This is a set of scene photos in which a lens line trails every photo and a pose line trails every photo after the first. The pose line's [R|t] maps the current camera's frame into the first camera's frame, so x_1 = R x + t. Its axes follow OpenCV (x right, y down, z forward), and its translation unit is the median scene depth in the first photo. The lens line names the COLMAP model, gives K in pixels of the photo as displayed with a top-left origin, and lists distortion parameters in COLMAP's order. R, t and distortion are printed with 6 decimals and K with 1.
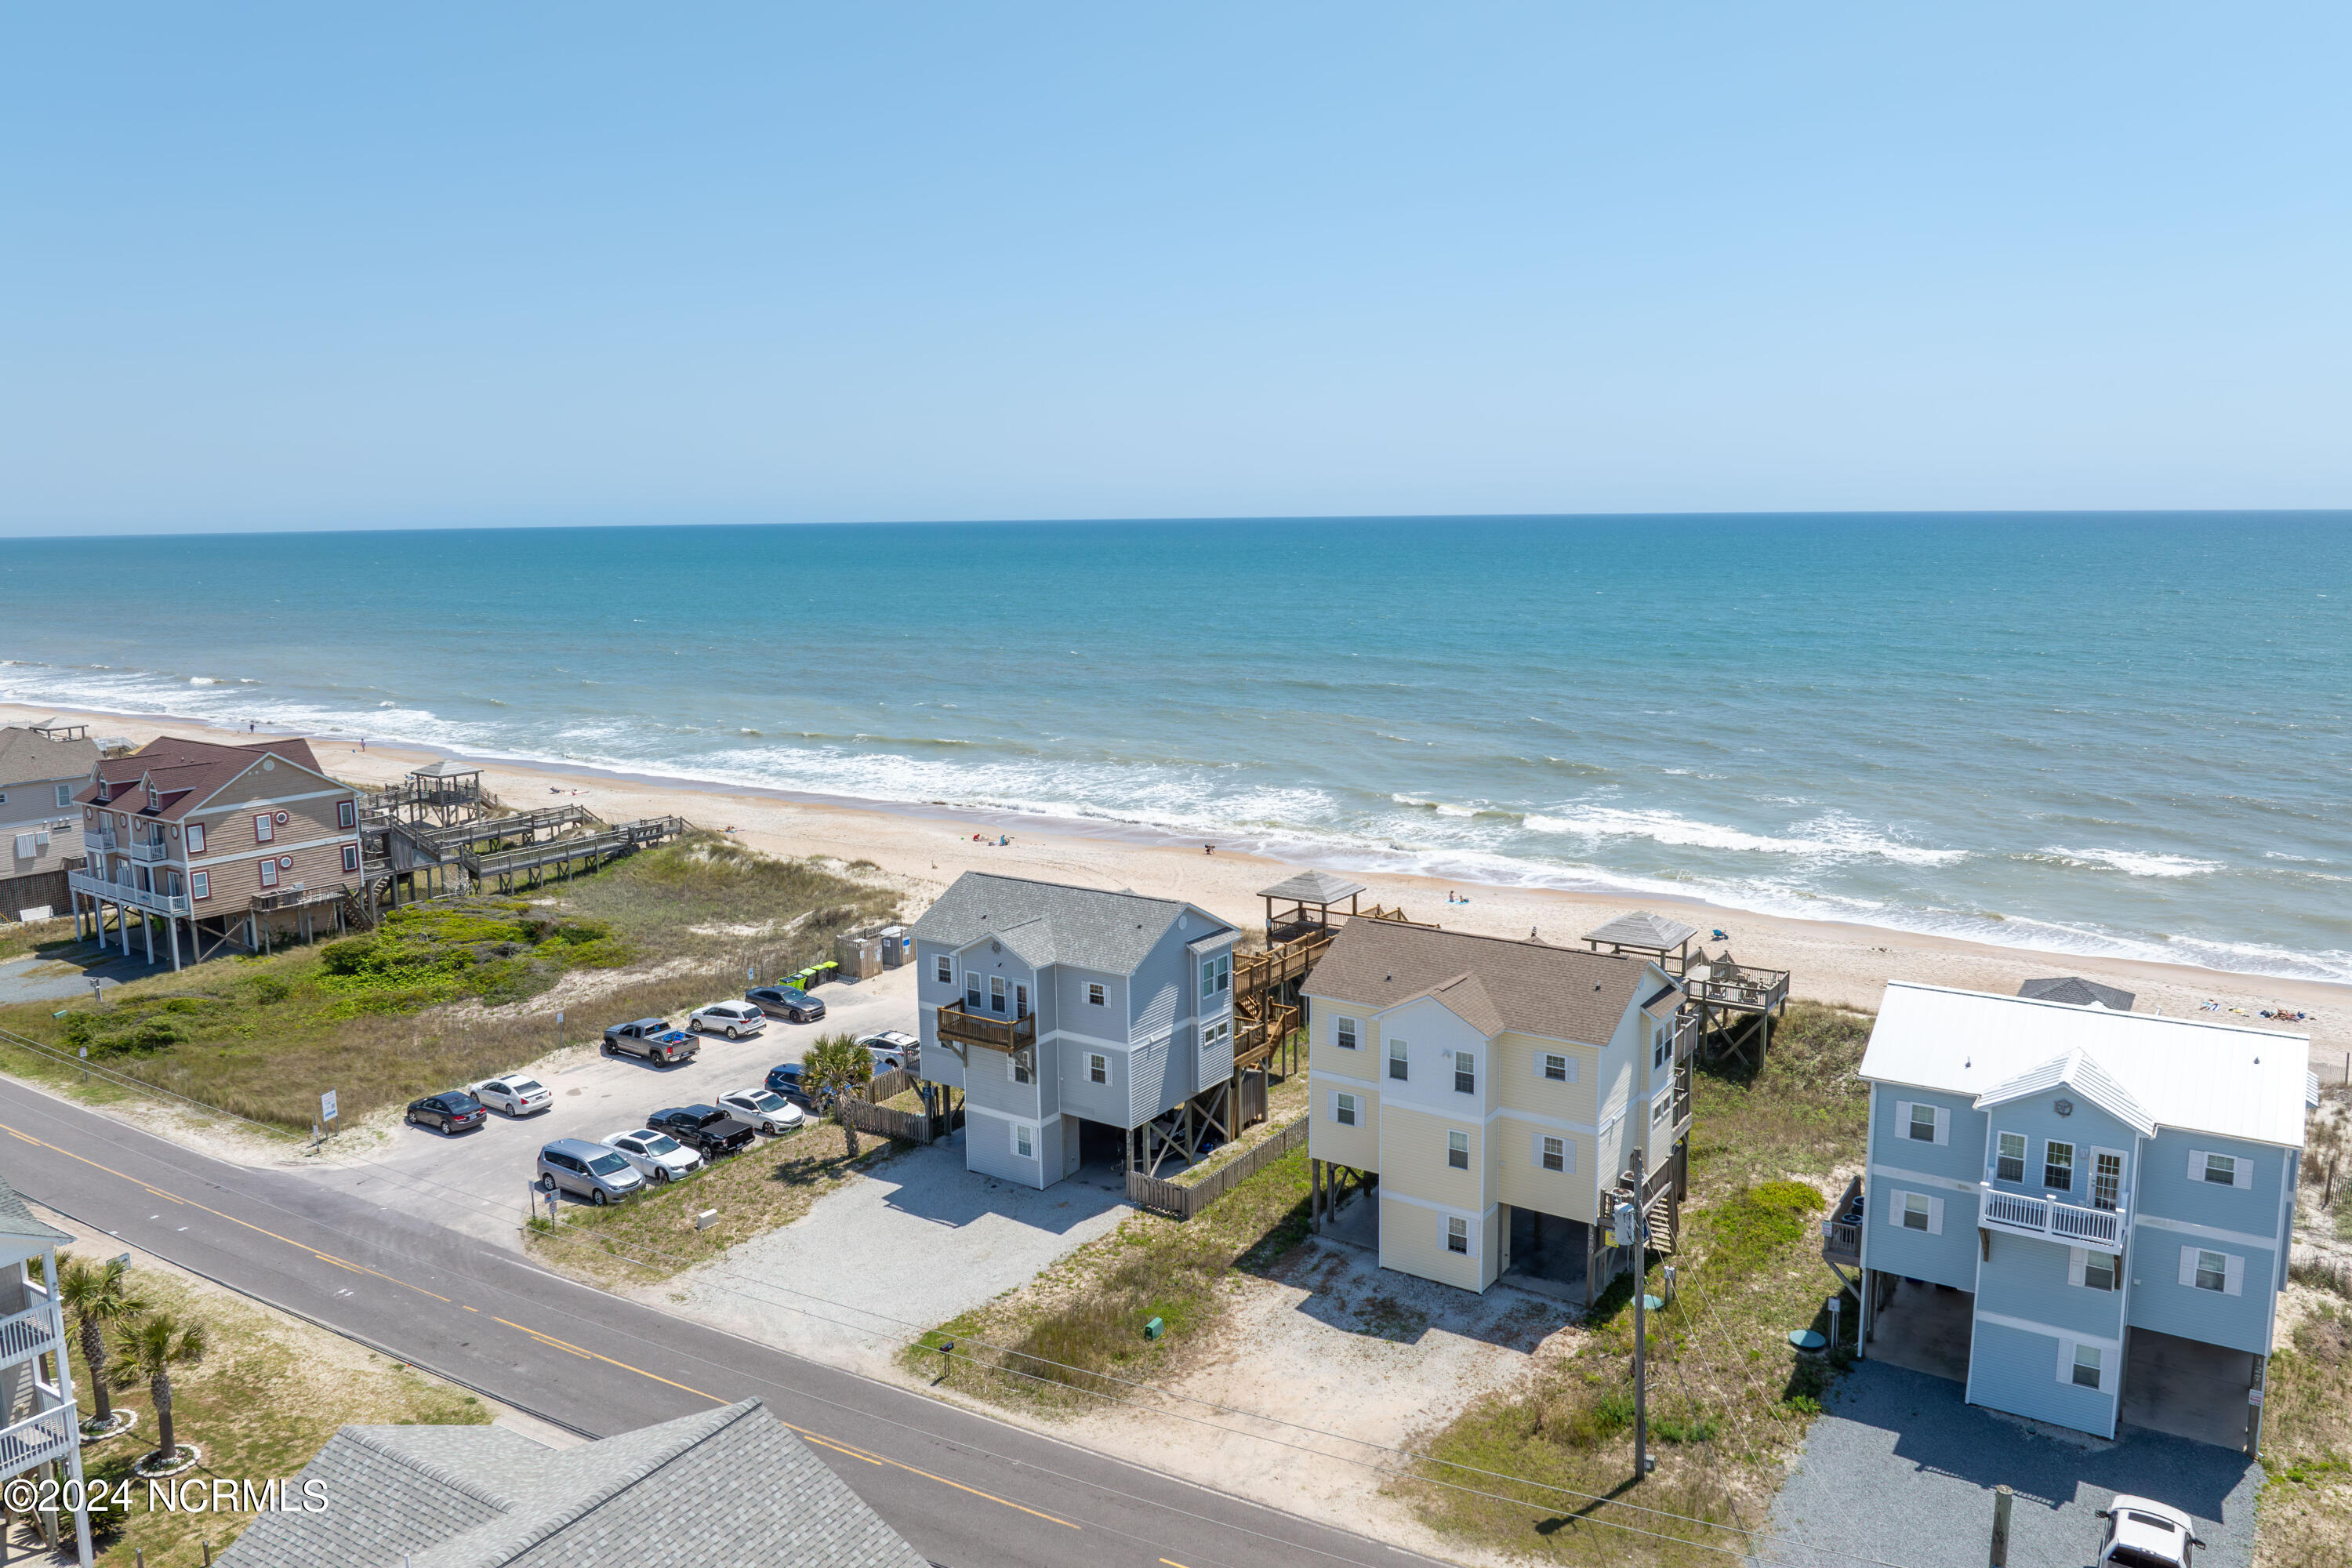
lens RADIAL K [[1655.3, 0, 1213.4], [0, 1655.3, 772.1], [0, 0, 1]] dist [-0.034424, 0.017126]
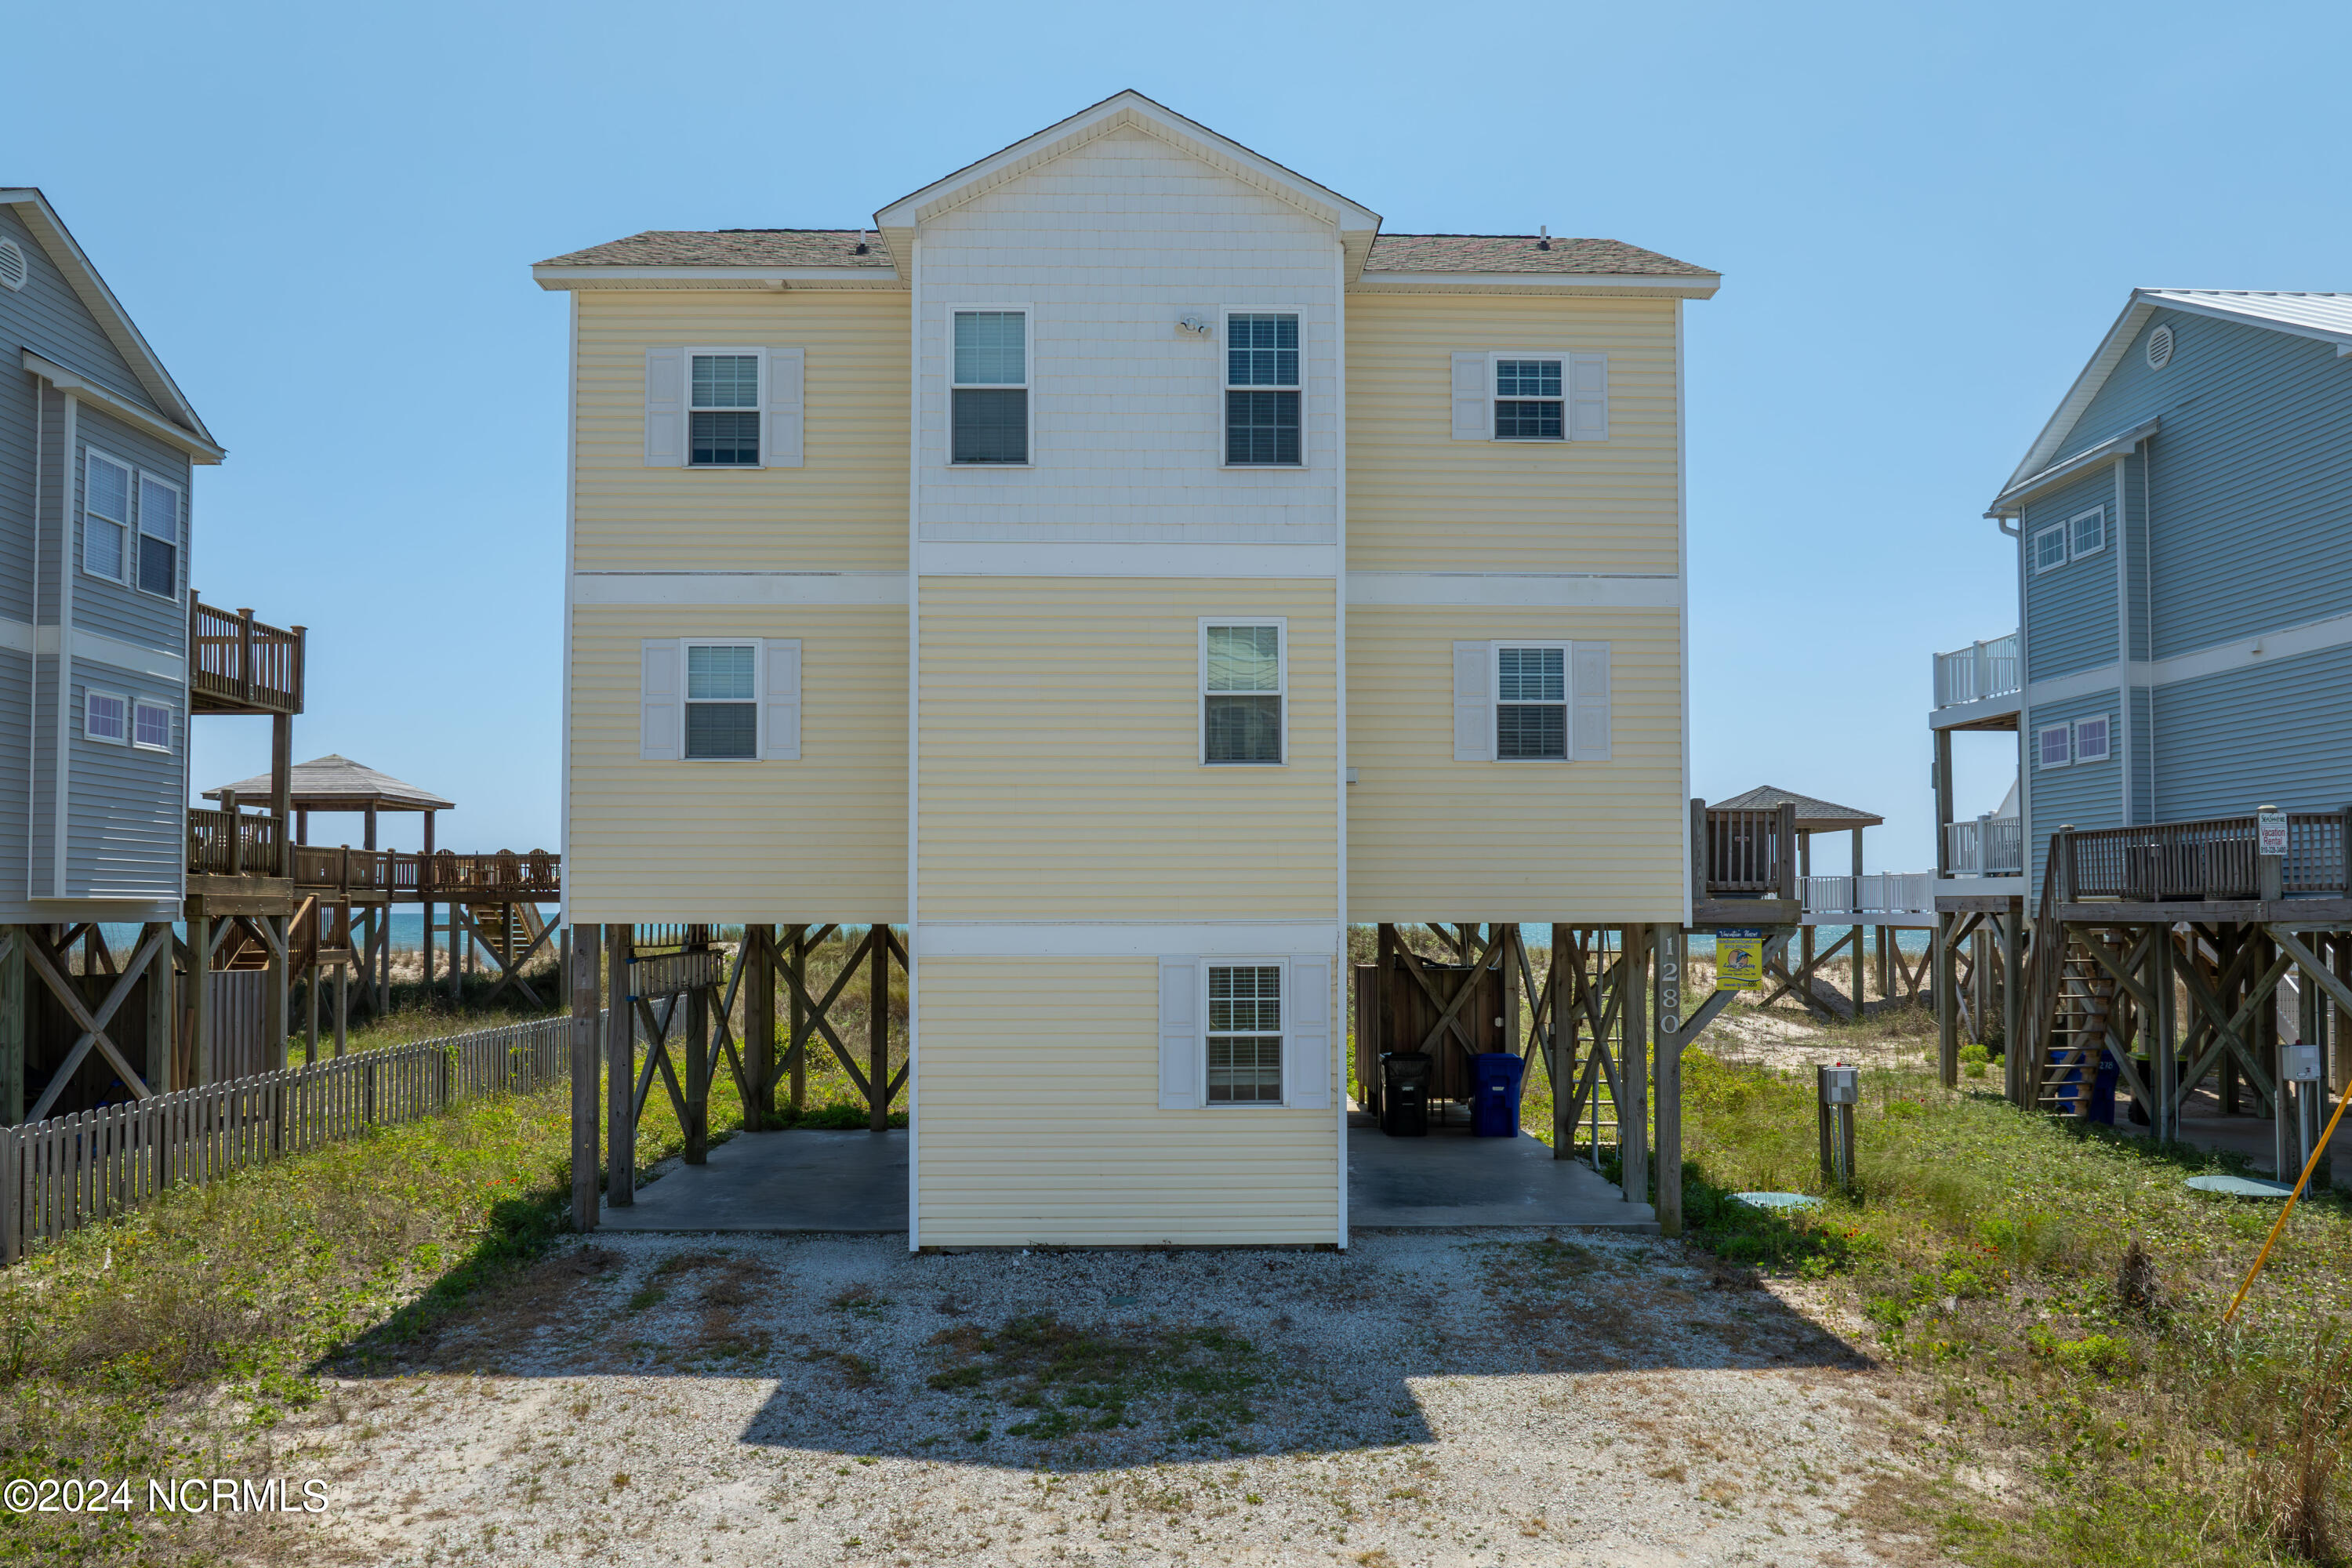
lens RADIAL K [[1655.3, 0, 1151.7], [0, 1655.3, 880.7], [0, 0, 1]] dist [-0.034424, 0.017126]
pose [[0.829542, 0.014344, 0.558261, -0.011662], [0.080340, 0.986206, -0.144719, 0.290652], [-0.552636, 0.164901, 0.816946, 0.782120]]
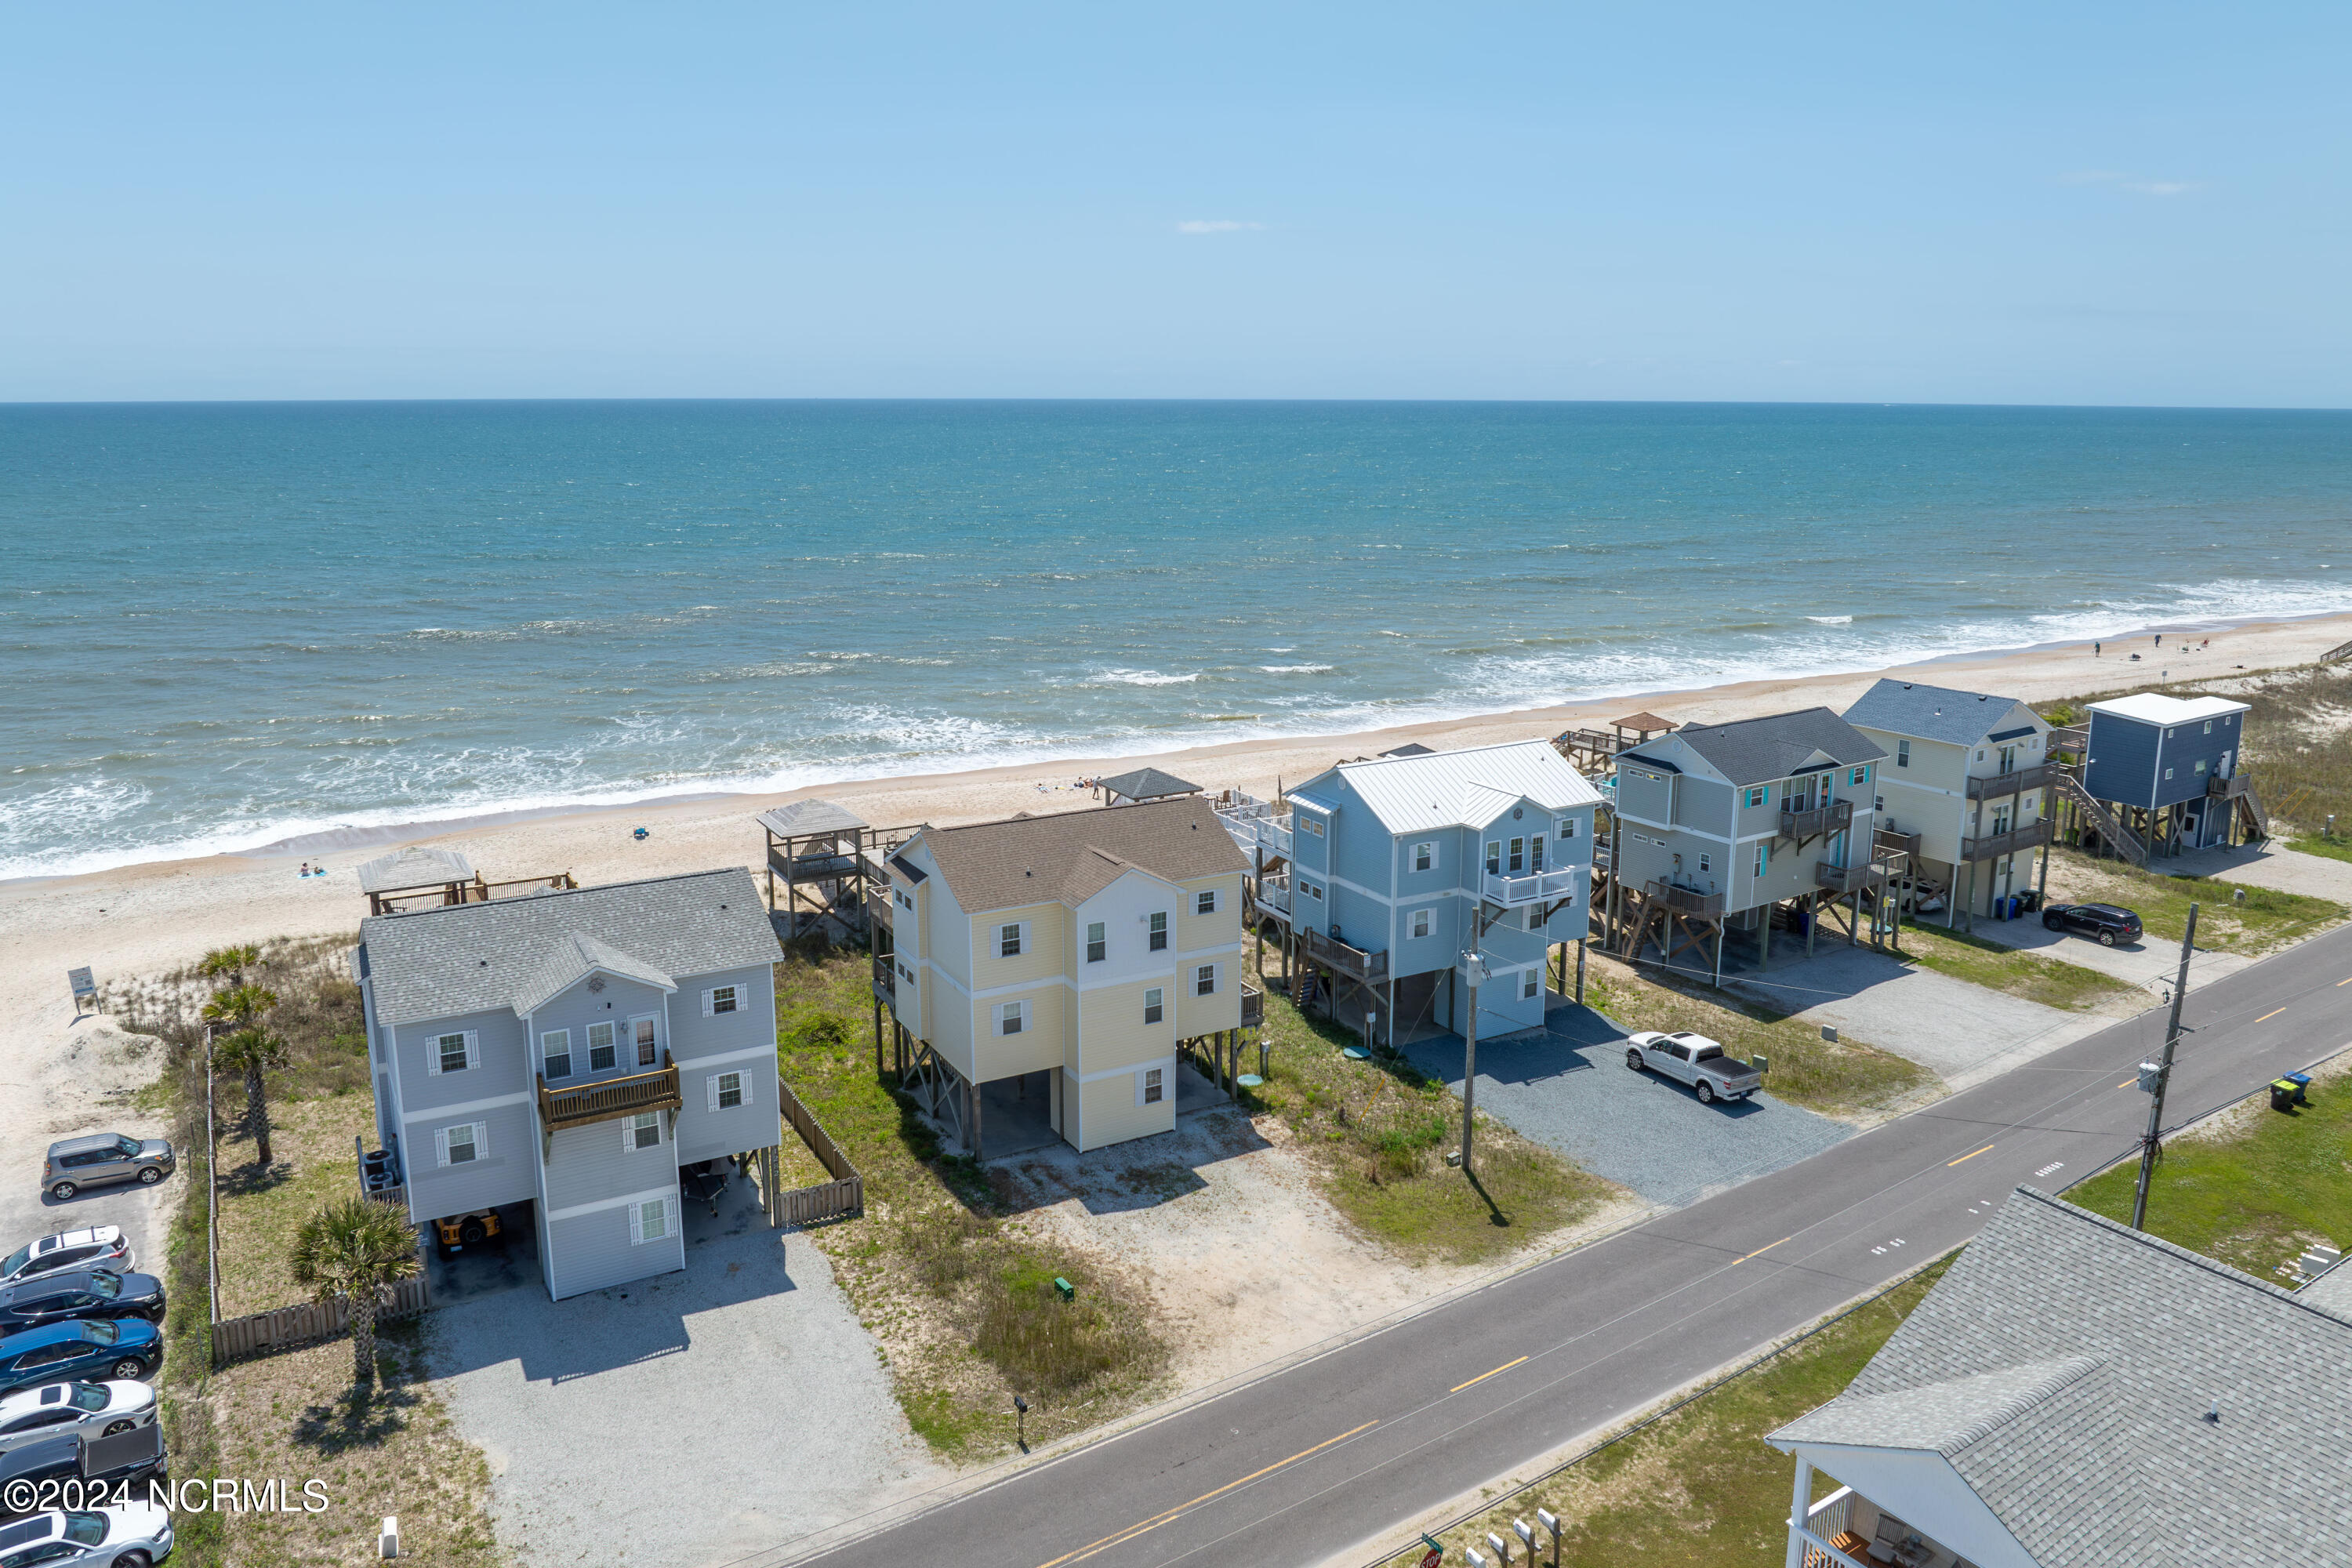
lens RADIAL K [[1655.3, 0, 1180.3], [0, 1655.3, 760.3], [0, 0, 1]] dist [-0.034424, 0.017126]
pose [[0.448423, -0.185686, 0.874321, -0.724197], [0.129229, 0.981374, 0.142143, -0.071594], [-0.884430, 0.049247, 0.464067, 0.479574]]
